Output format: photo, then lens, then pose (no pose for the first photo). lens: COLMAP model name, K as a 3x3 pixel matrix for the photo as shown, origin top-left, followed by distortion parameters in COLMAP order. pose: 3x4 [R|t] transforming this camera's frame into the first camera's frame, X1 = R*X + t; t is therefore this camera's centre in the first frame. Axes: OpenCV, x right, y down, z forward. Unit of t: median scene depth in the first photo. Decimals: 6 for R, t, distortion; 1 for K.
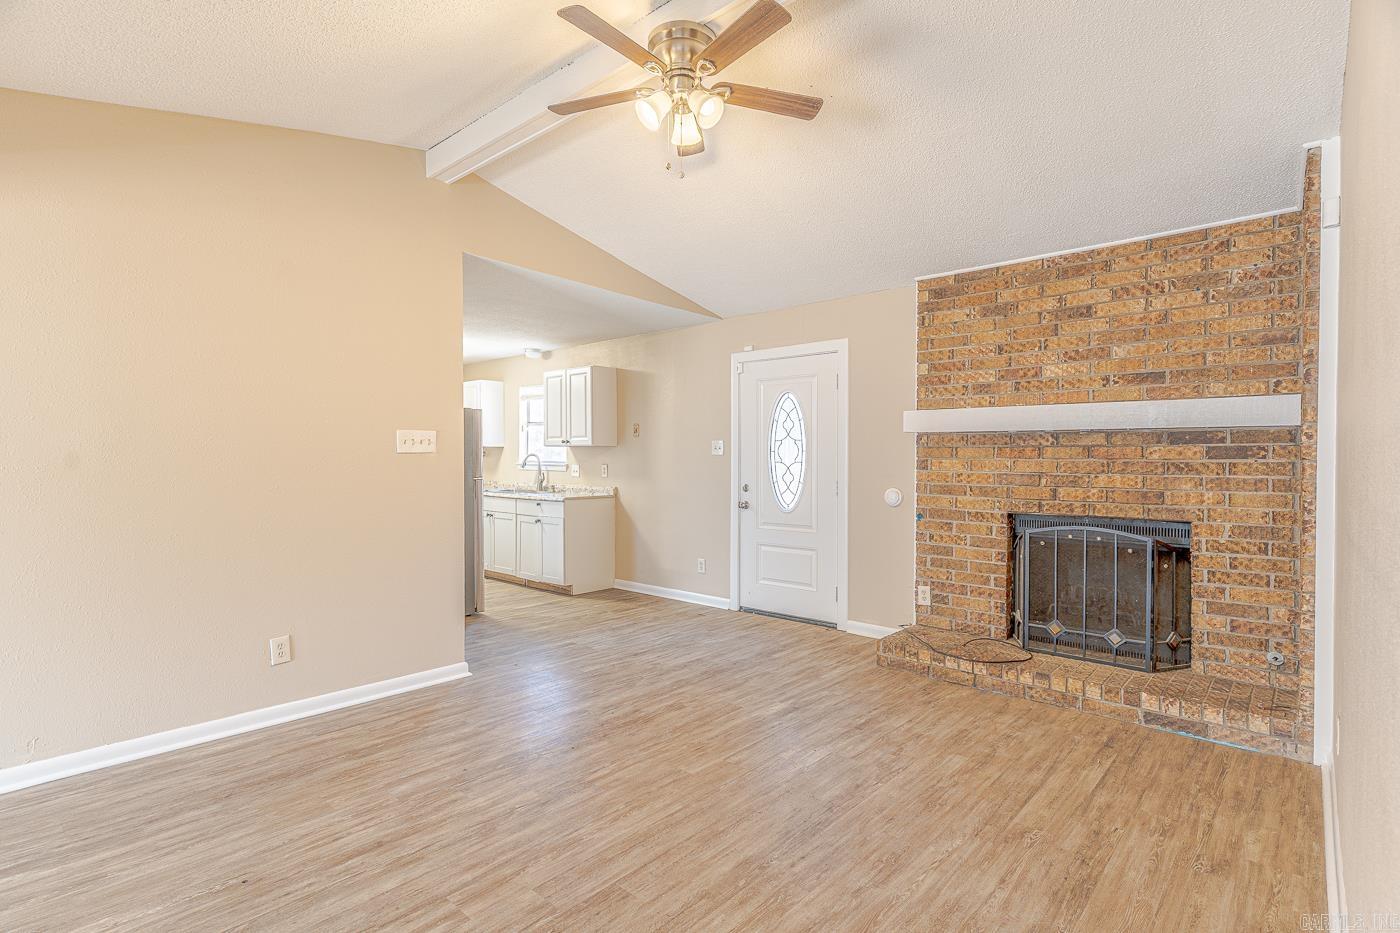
lens RADIAL K [[678.0, 0, 700.0], [0, 678.0, 466.5], [0, 0, 1]] dist [0.001672, 0.000836]
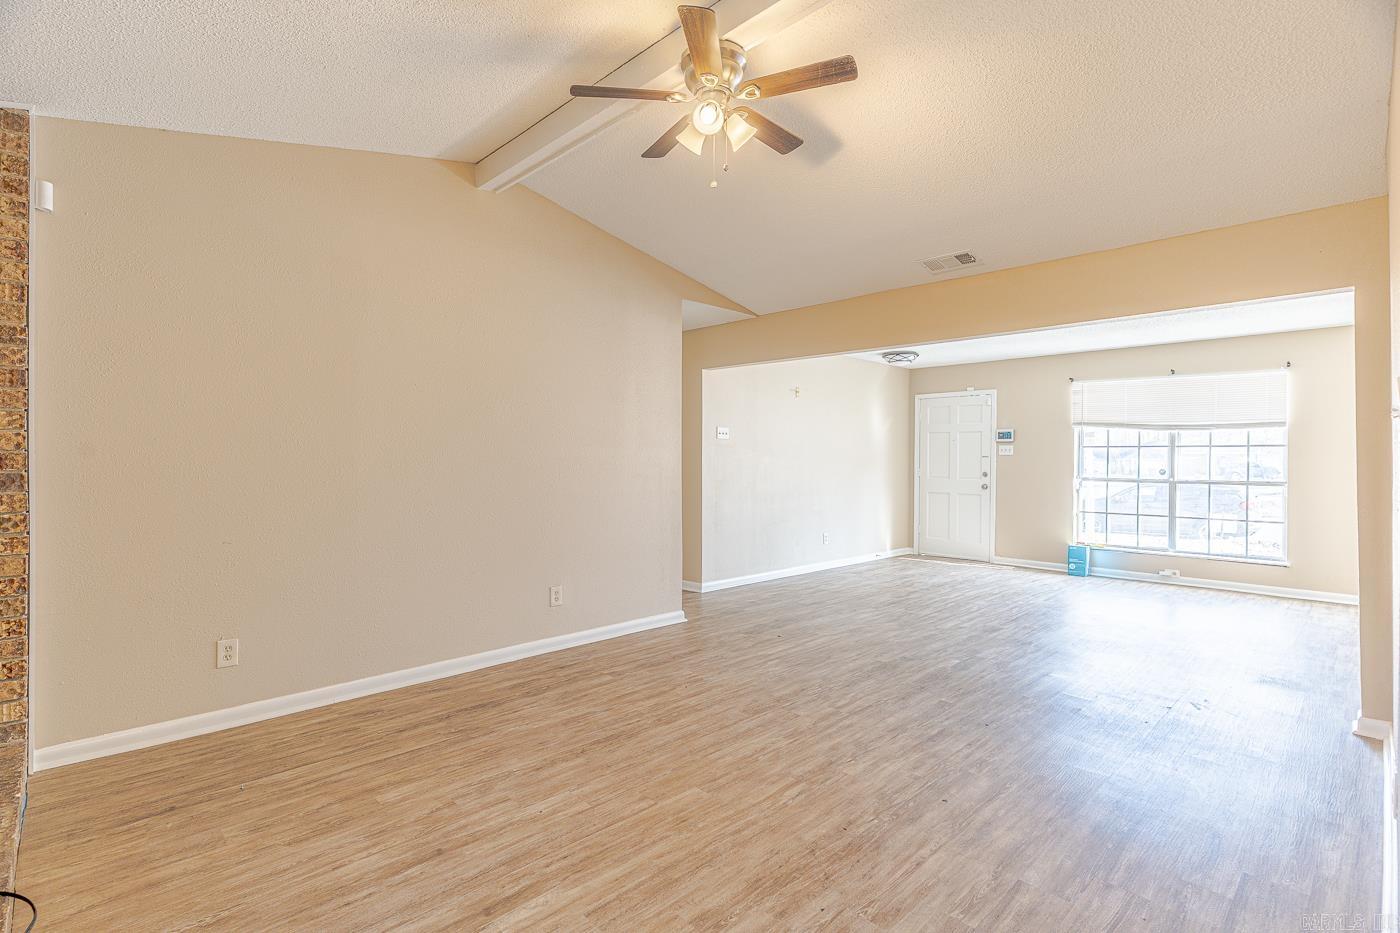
lens RADIAL K [[658.5, 0, 698.0], [0, 658.5, 479.8], [0, 0, 1]] dist [-0.001174, 0.000135]
pose [[-0.997248, -0.013057, 0.072978, -0.055247], [-0.009865, 0.998986, 0.043933, -0.012158], [-0.073477, 0.043092, -0.996365, 1.378928]]
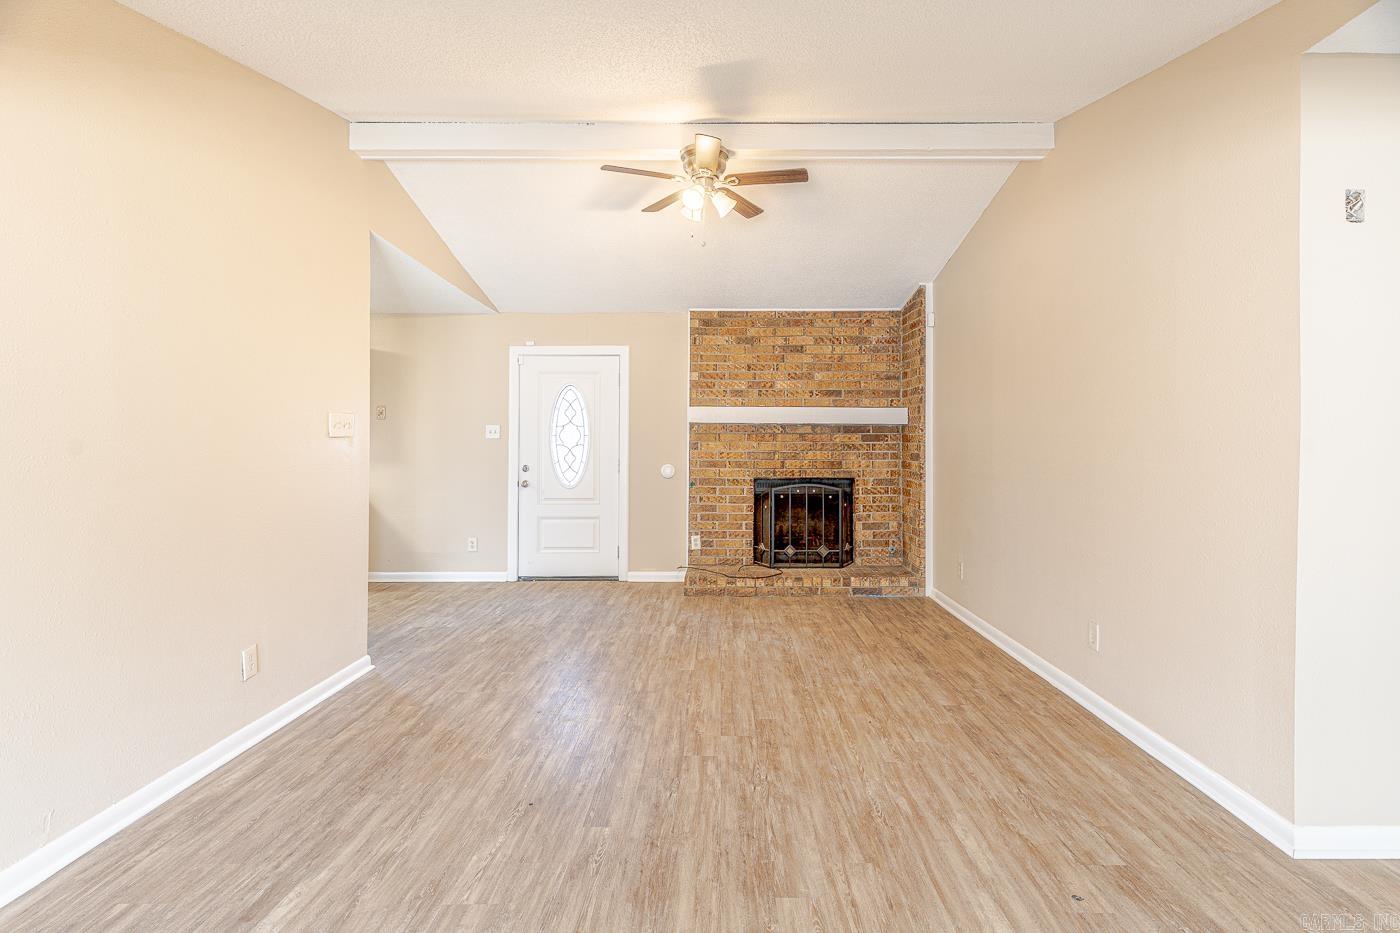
lens RADIAL K [[679.0, 0, 718.6], [0, 679.0, 437.9], [0, 0, 1]] dist [0.000209, 0.000398]
pose [[0.743320, 0.001347, 0.668935, -0.655360], [0.009321, 0.999880, -0.012370, -0.002478], [-0.668871, 0.015429, 0.743218, -0.053466]]
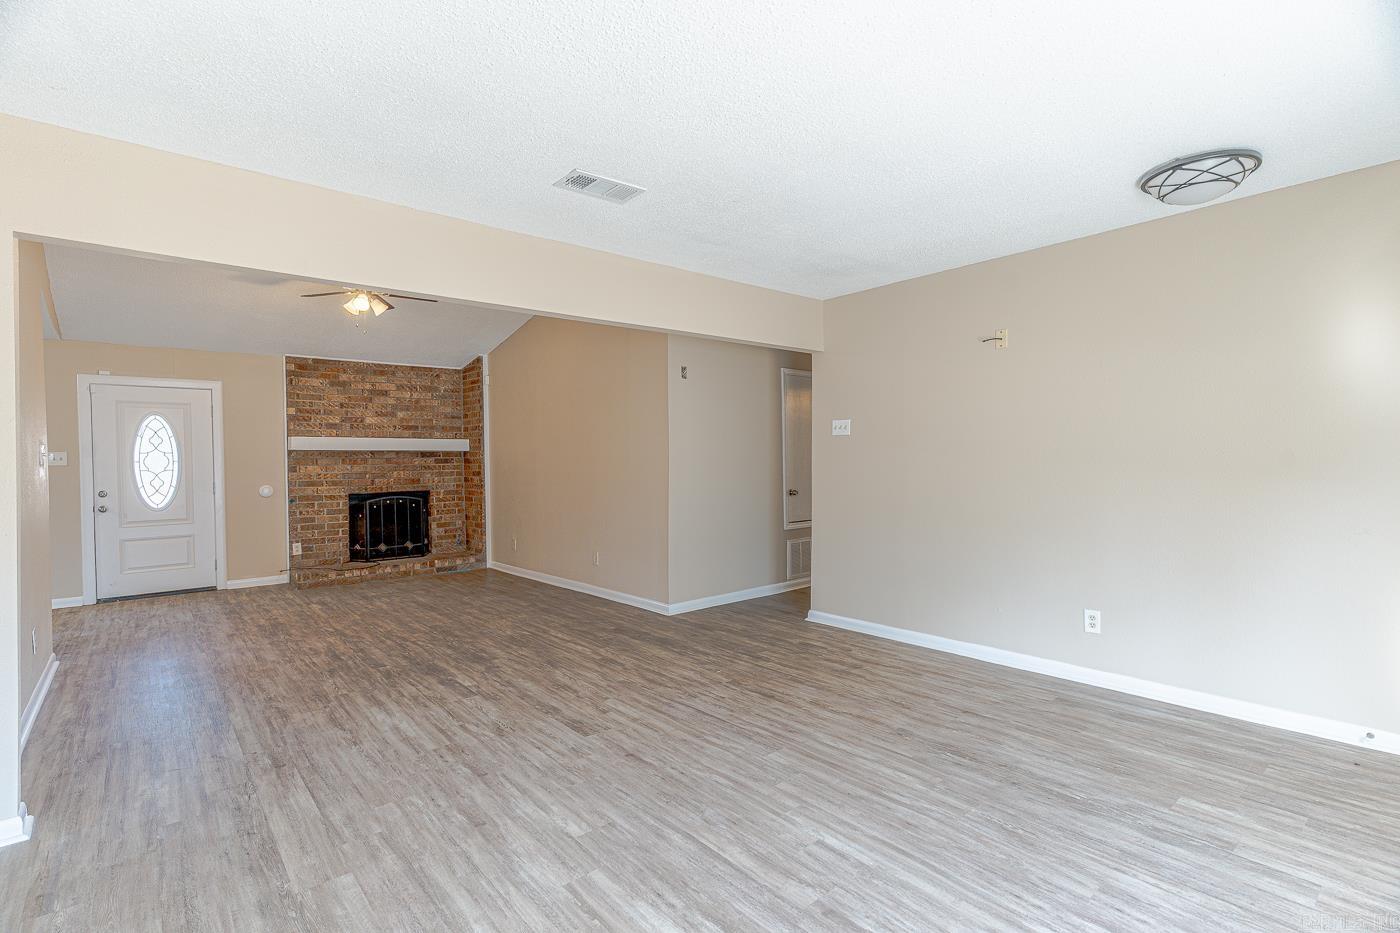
lens RADIAL K [[658.5, 0, 698.0], [0, 658.5, 479.8], [0, 0, 1]] dist [-0.001174, 0.000135]
pose [[0.128095, -0.033346, 0.991201, -1.343355], [0.024784, 0.999230, 0.030414, -0.002067], [-0.991452, 0.020670, 0.128823, -0.205063]]
